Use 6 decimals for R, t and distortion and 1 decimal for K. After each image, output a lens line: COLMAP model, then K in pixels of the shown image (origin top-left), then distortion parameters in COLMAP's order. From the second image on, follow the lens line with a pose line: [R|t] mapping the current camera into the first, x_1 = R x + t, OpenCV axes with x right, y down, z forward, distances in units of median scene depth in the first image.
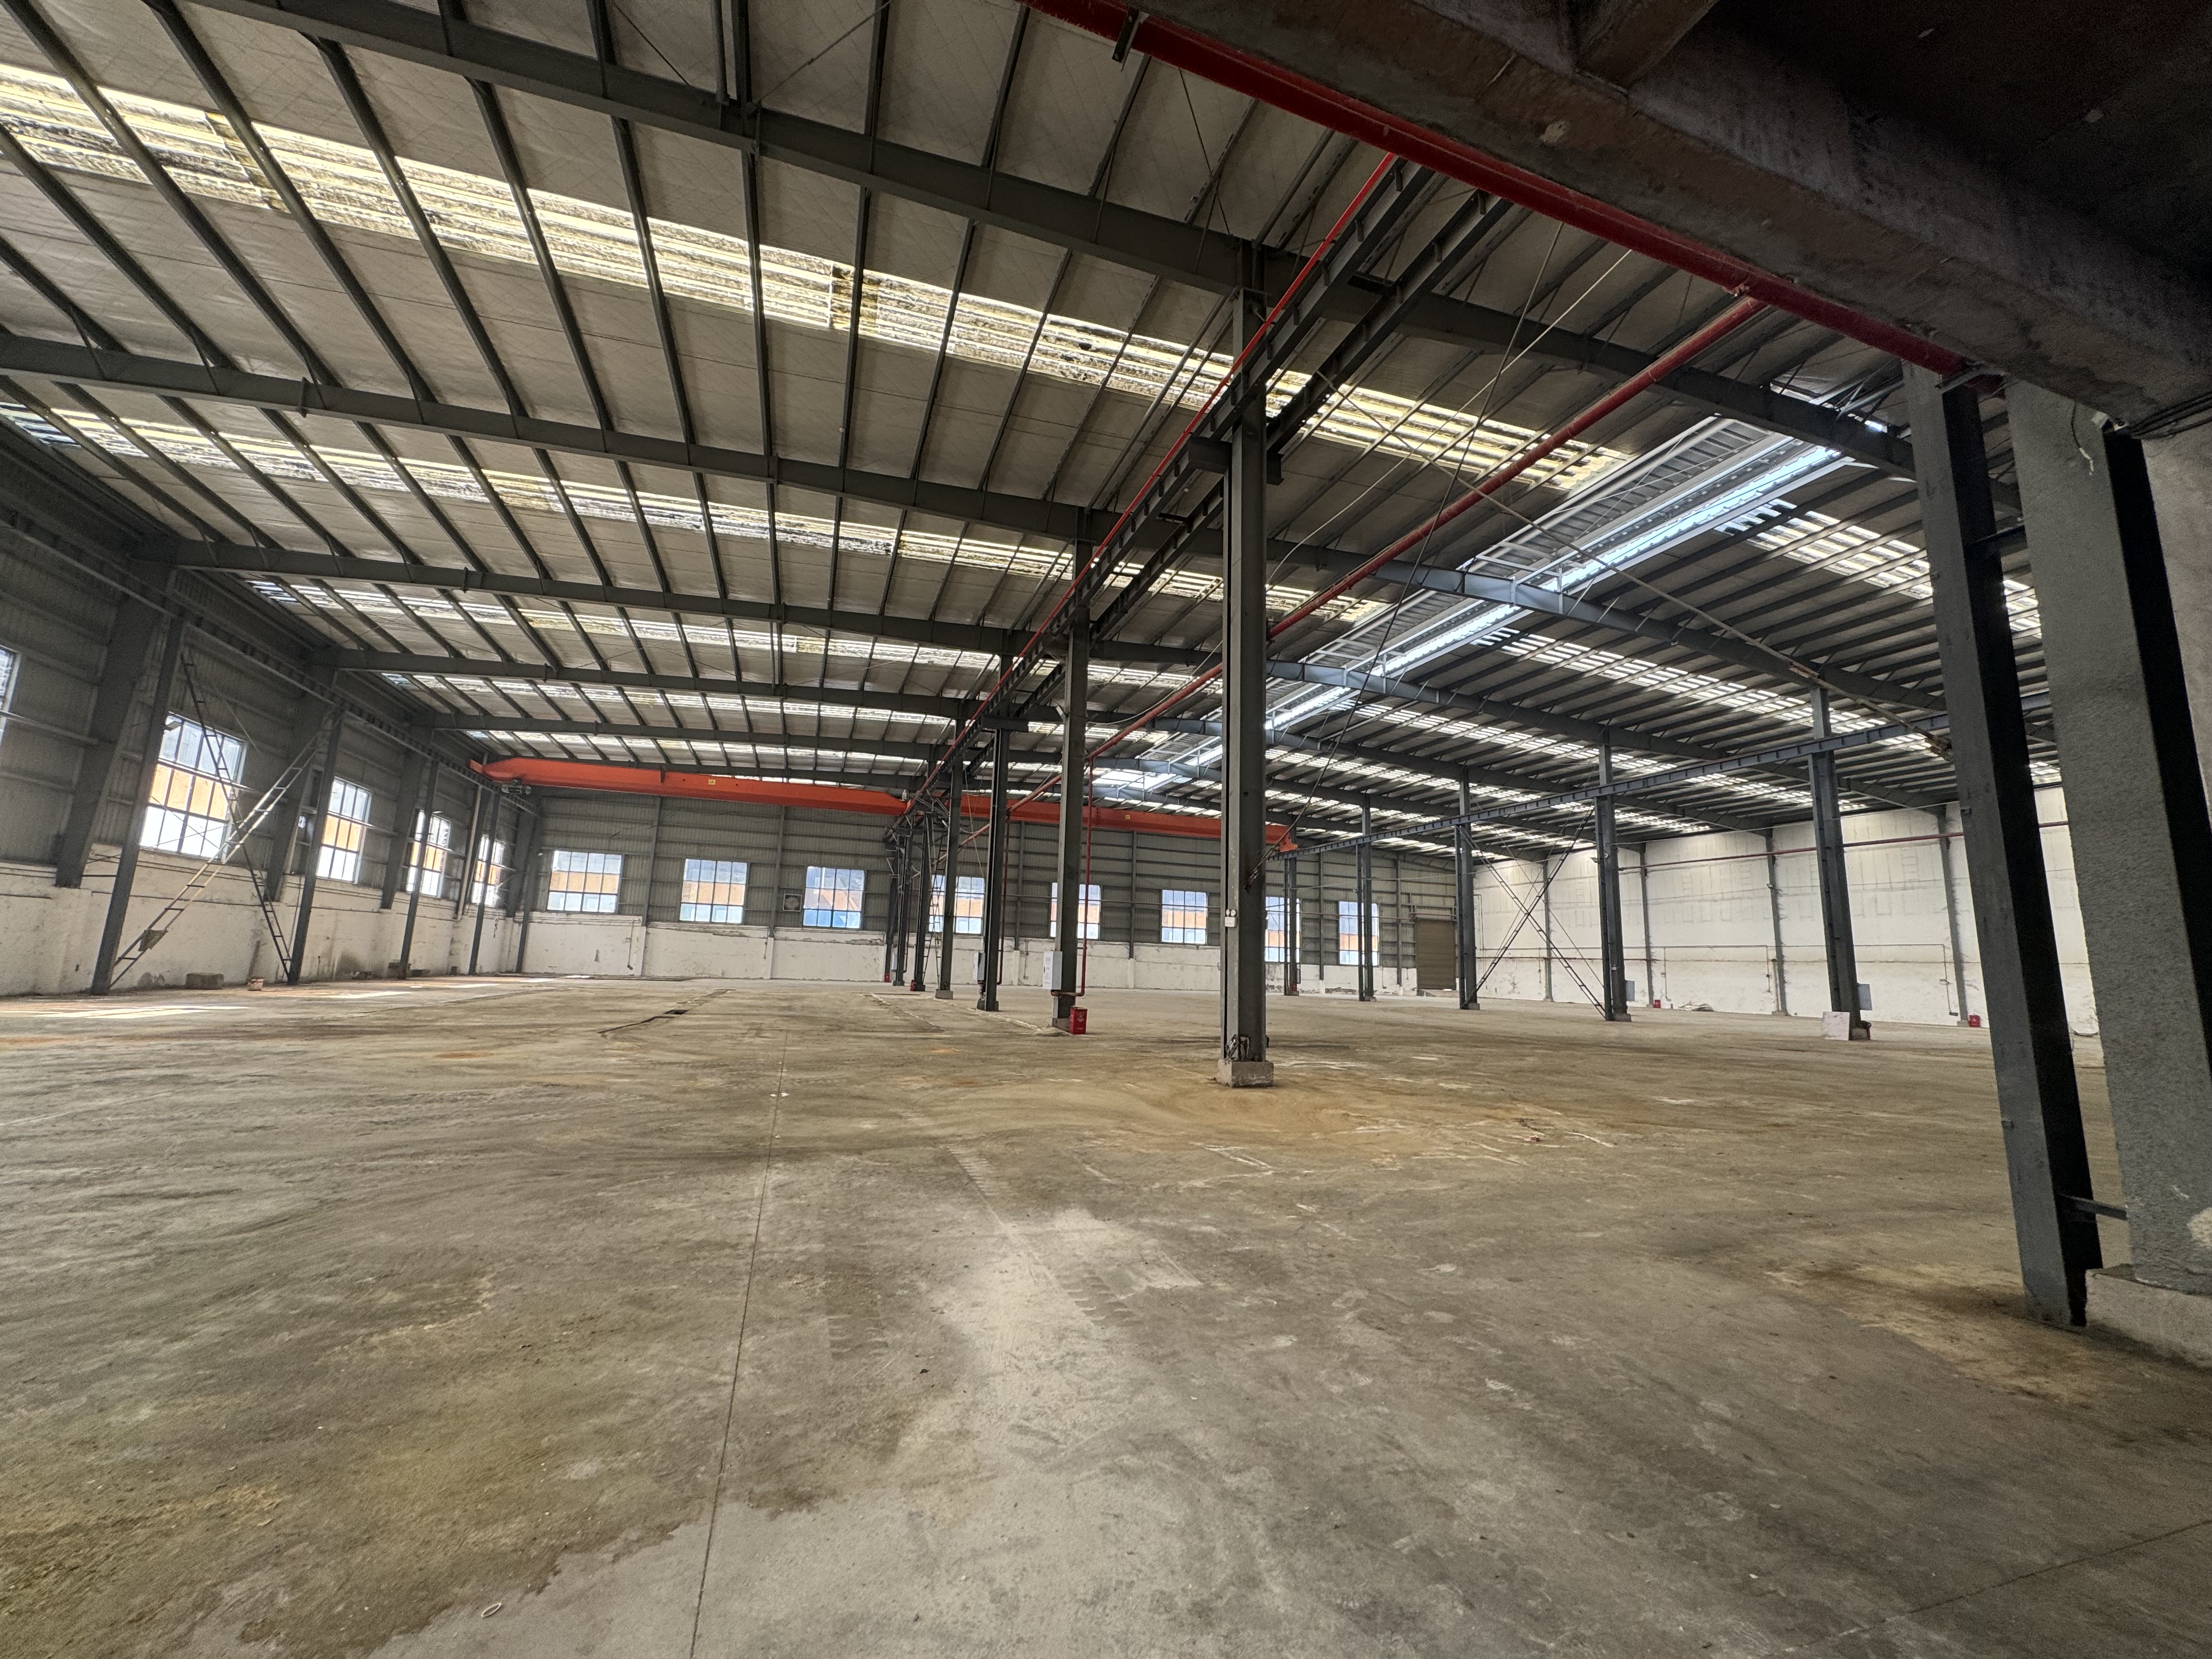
lens RADIAL K [[879.9, 0, 1111.3], [0, 879.9, 826.5], [0, 0, 1]] dist [-0.001084, 0.000313]
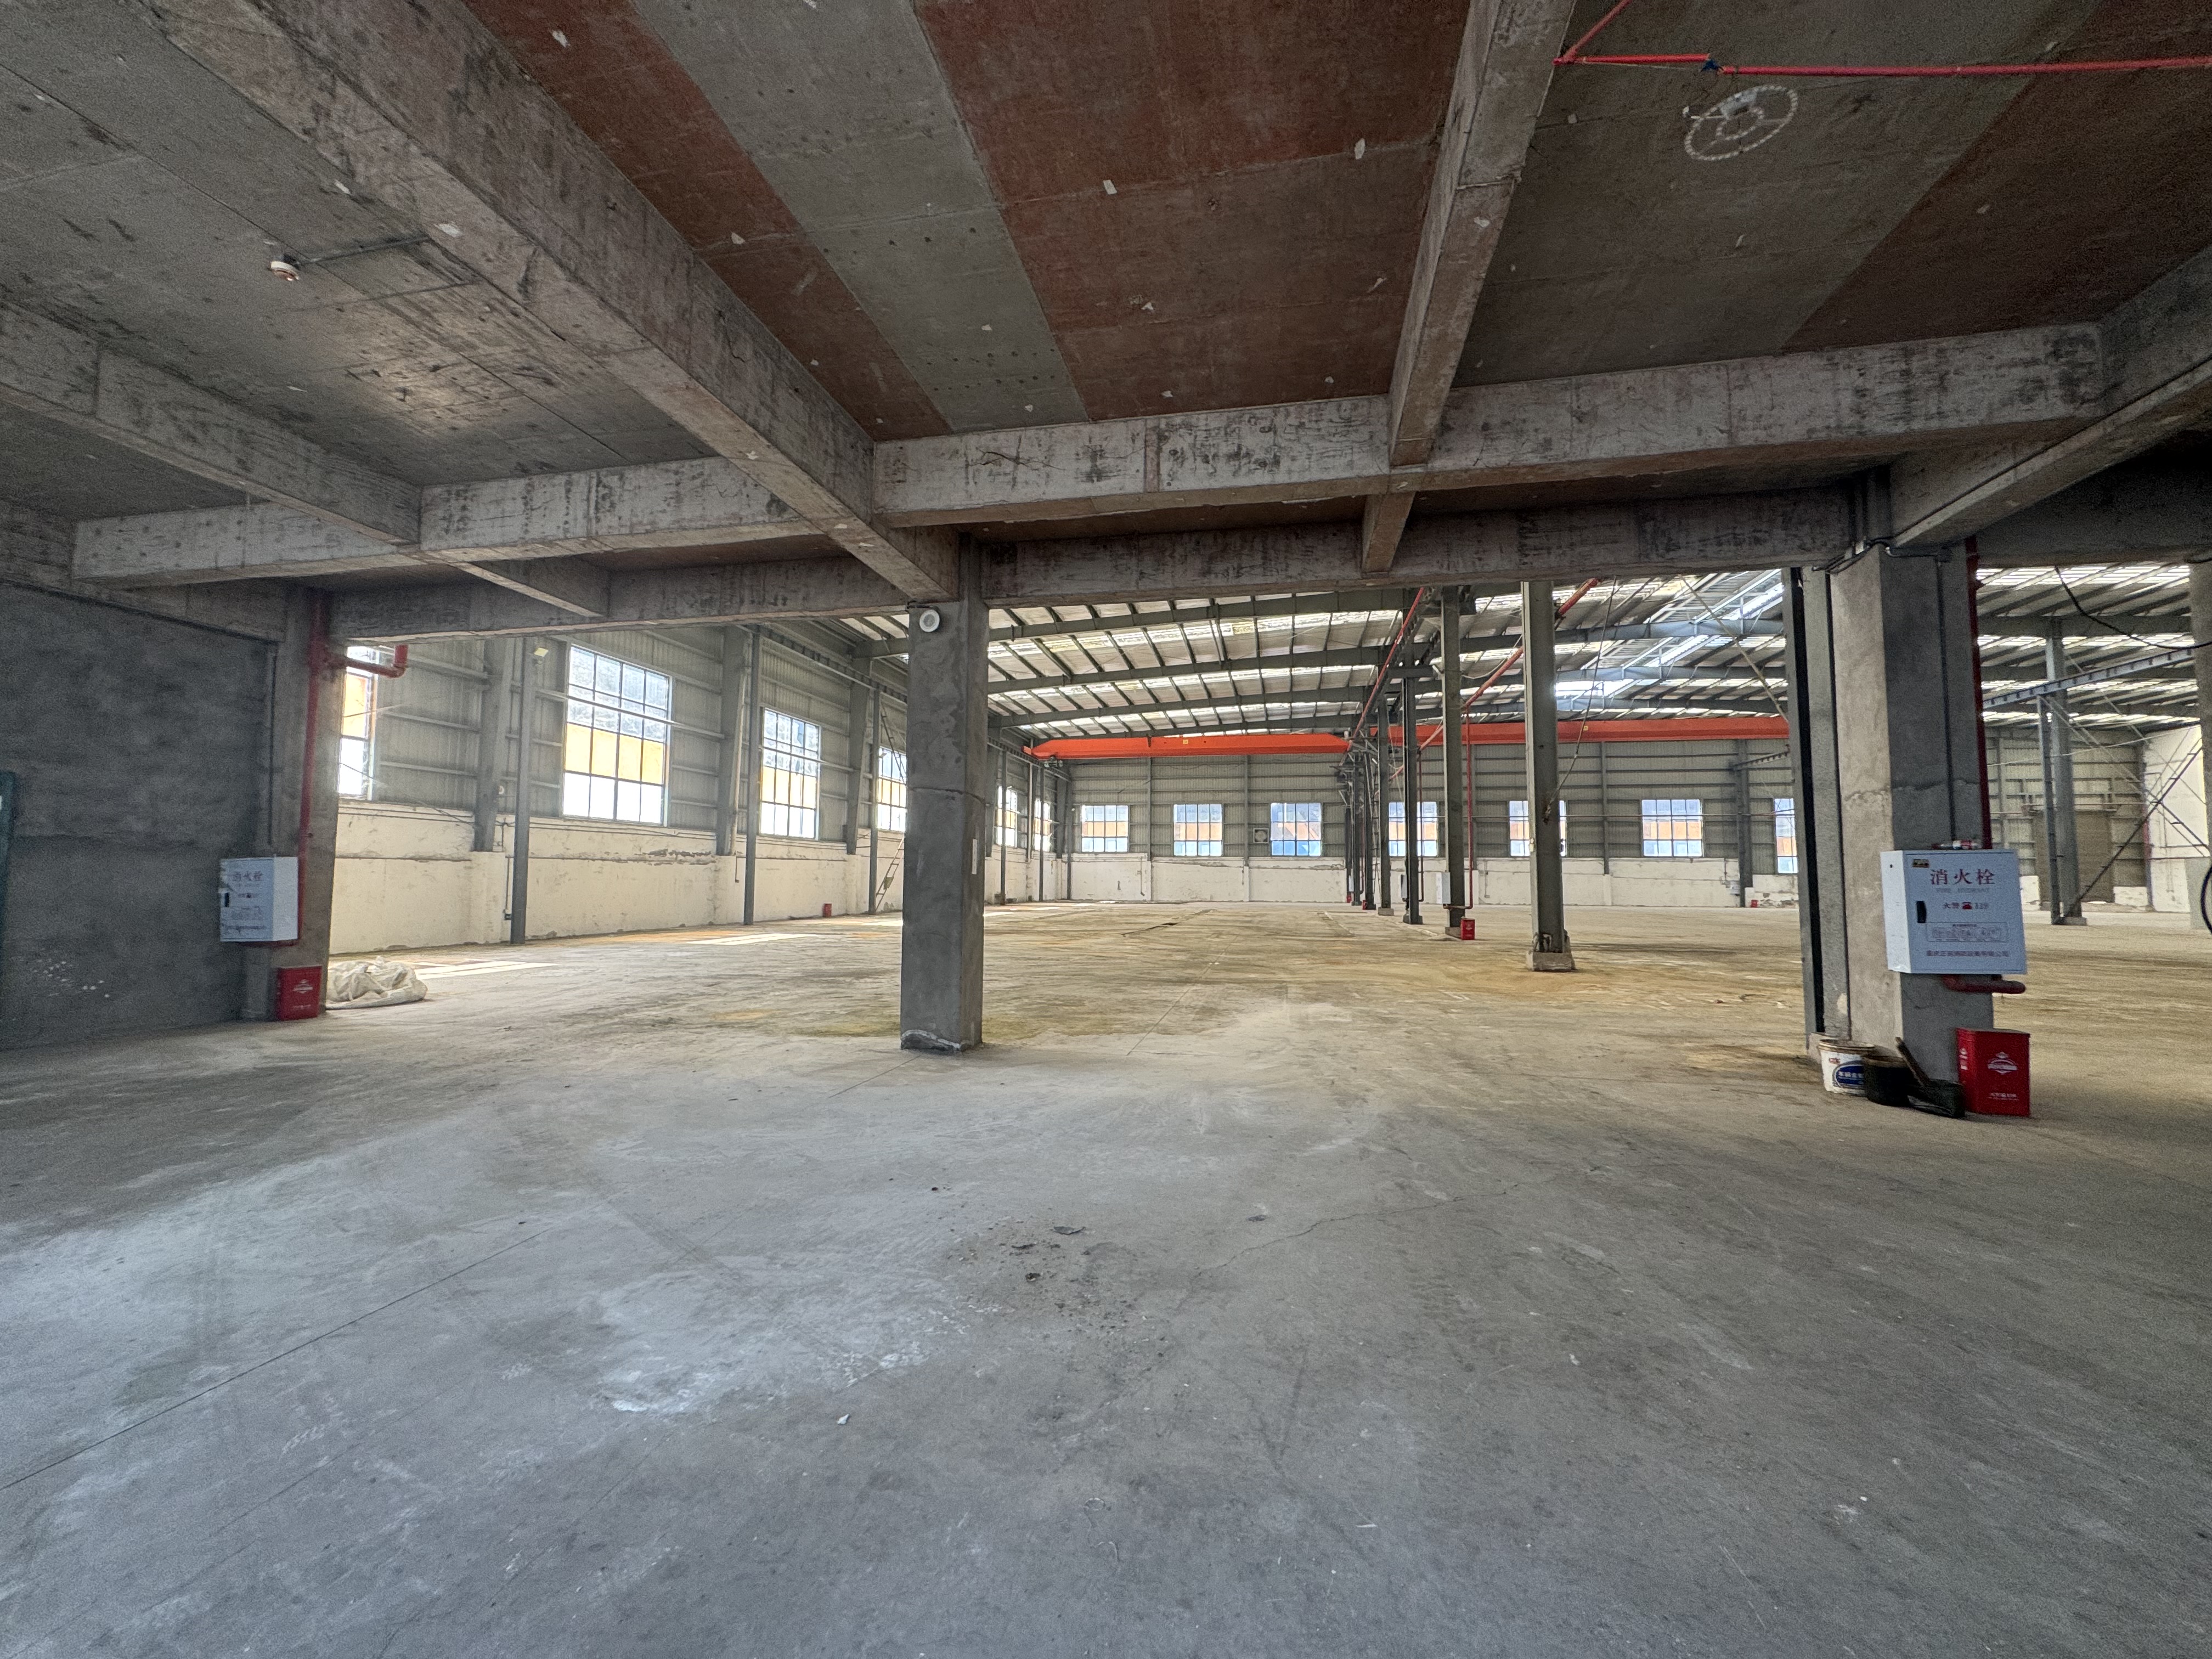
lens RADIAL K [[879.9, 0, 1109.8], [0, 879.9, 830.6], [0, 0, 1]] dist [-0.001084, 0.000313]
pose [[0.858993, -0.056553, -0.508854, 0.056620], [0.102369, 0.992783, 0.062472, -0.013172], [0.501649, -0.105754, 0.858583, -0.091527]]
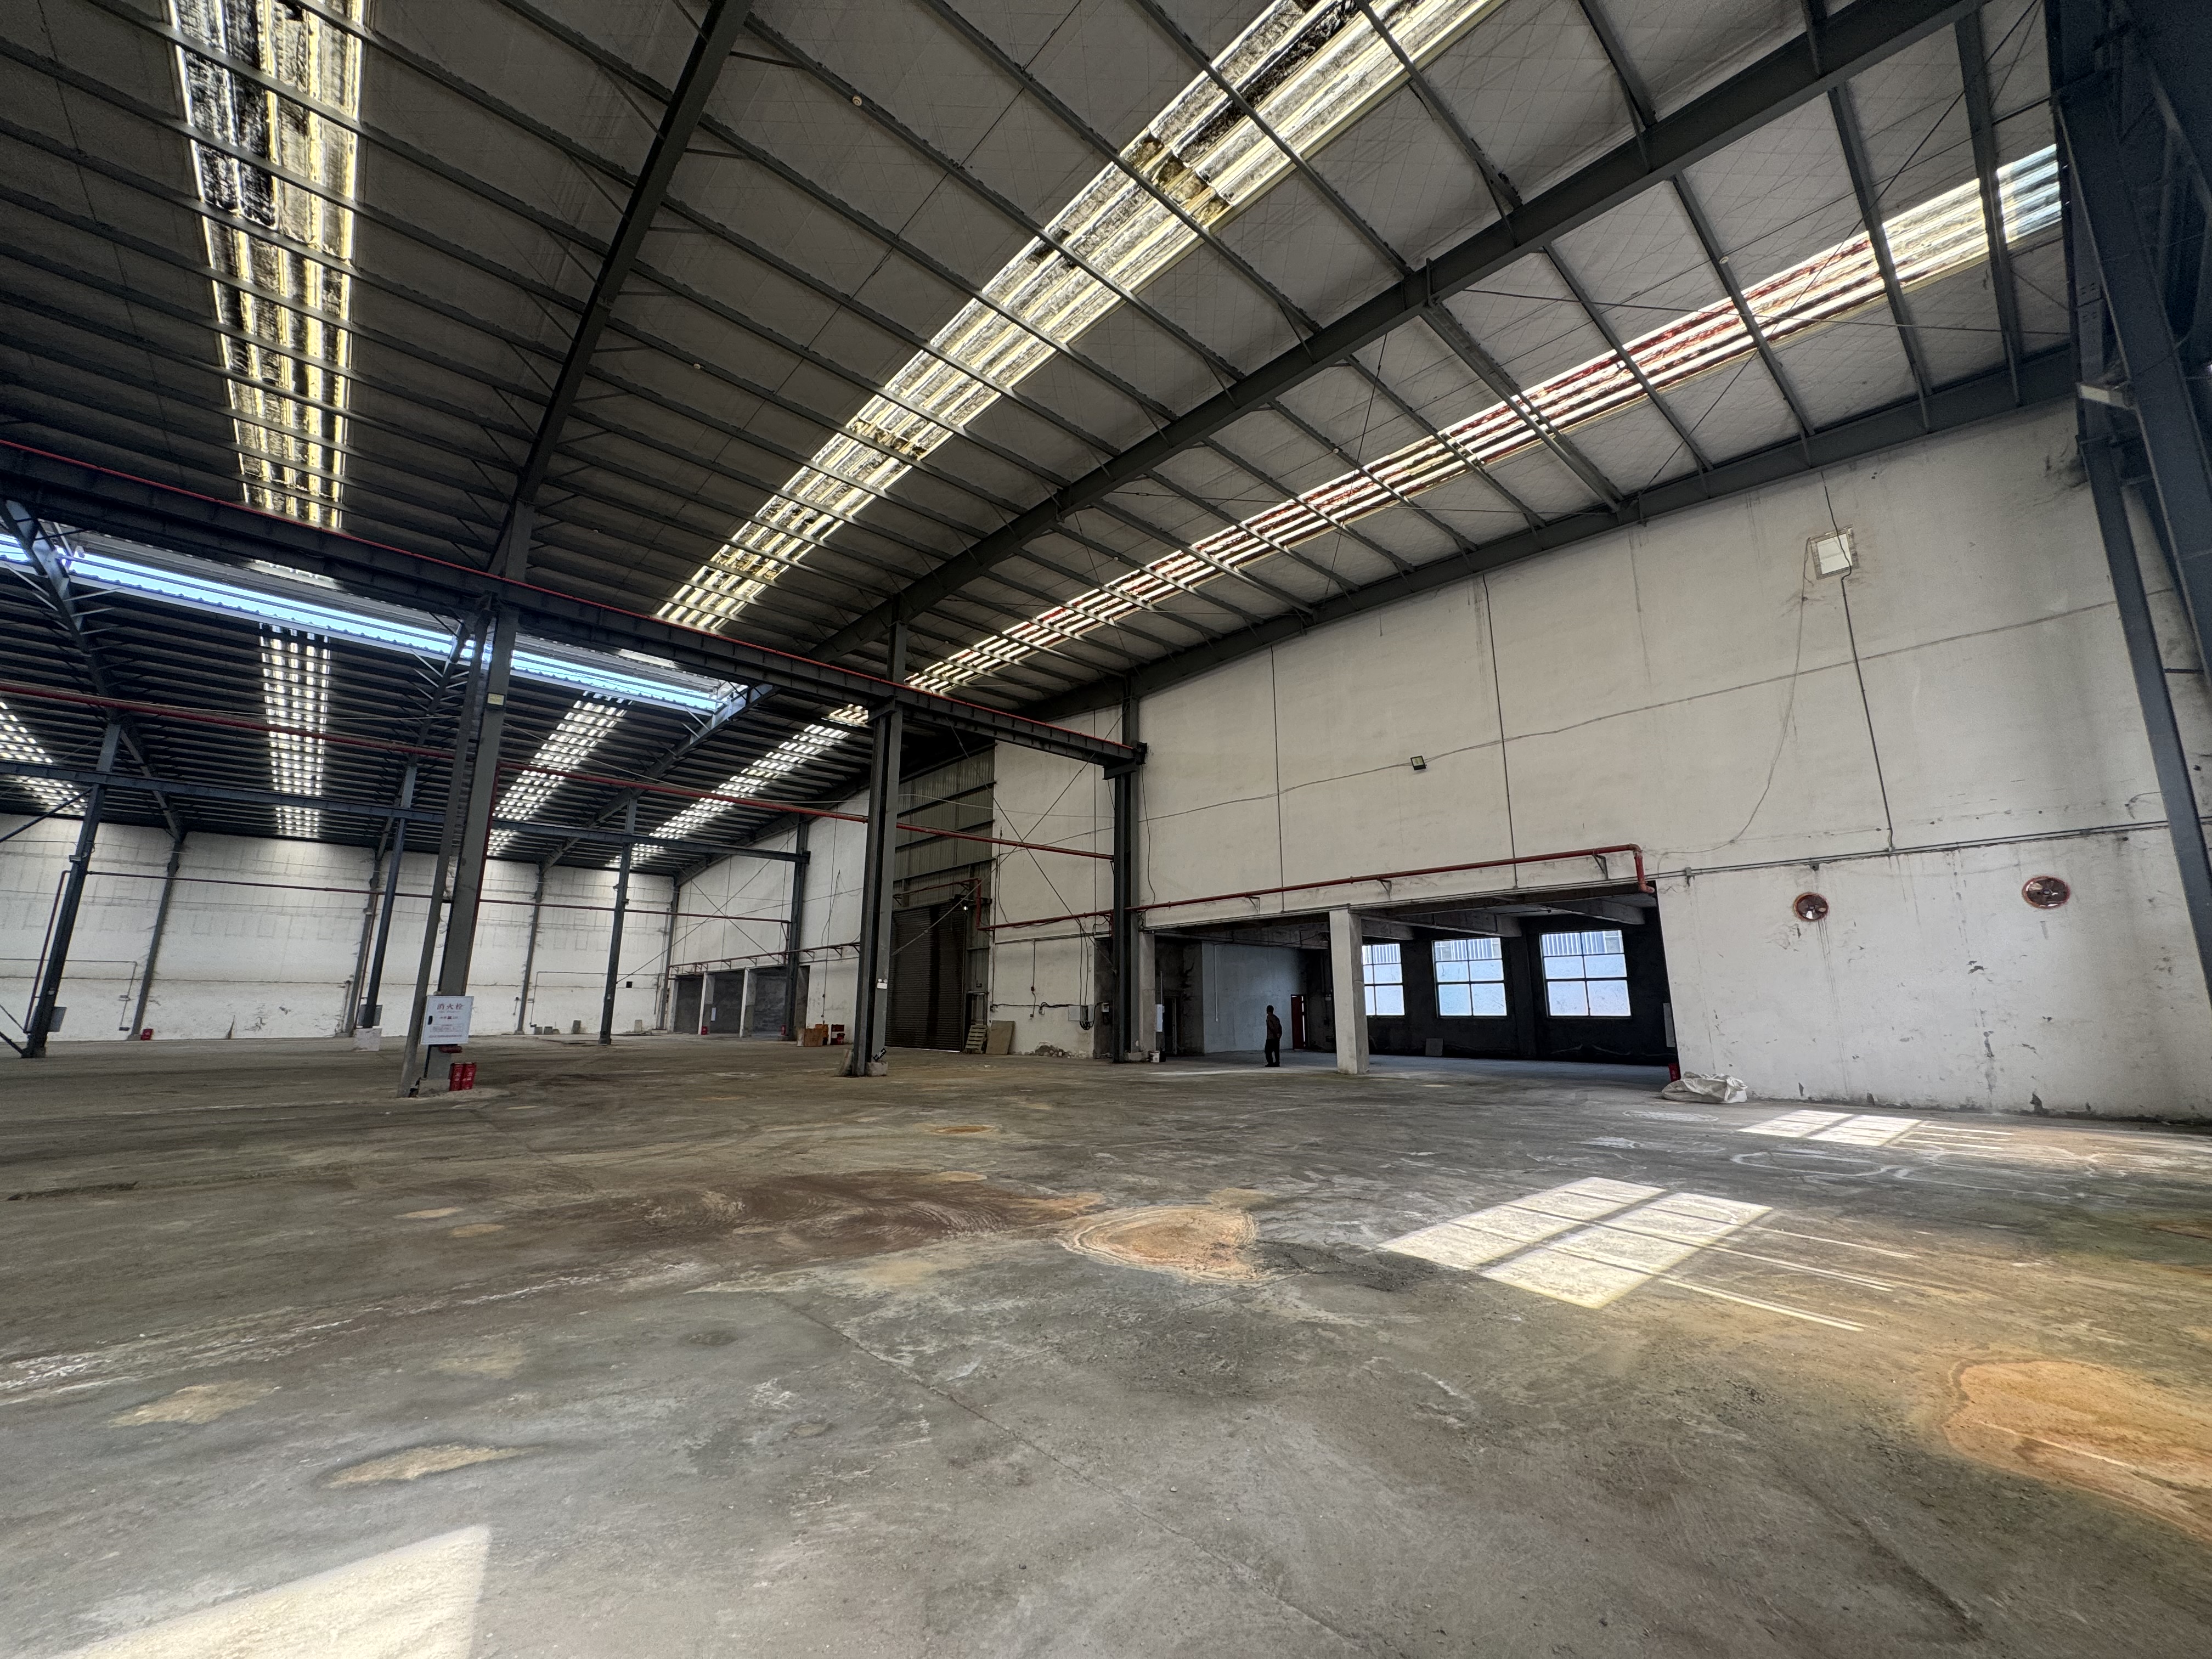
lens RADIAL K [[879.9, 0, 1115.1], [0, 879.9, 824.8], [0, 0, 1]] dist [-0.001084, 0.000313]
pose [[-0.385697, 0.158859, 0.908846, -0.384504], [-0.158743, 0.958949, -0.234984, 0.030479], [-0.908866, -0.234906, -0.344646, 0.276388]]
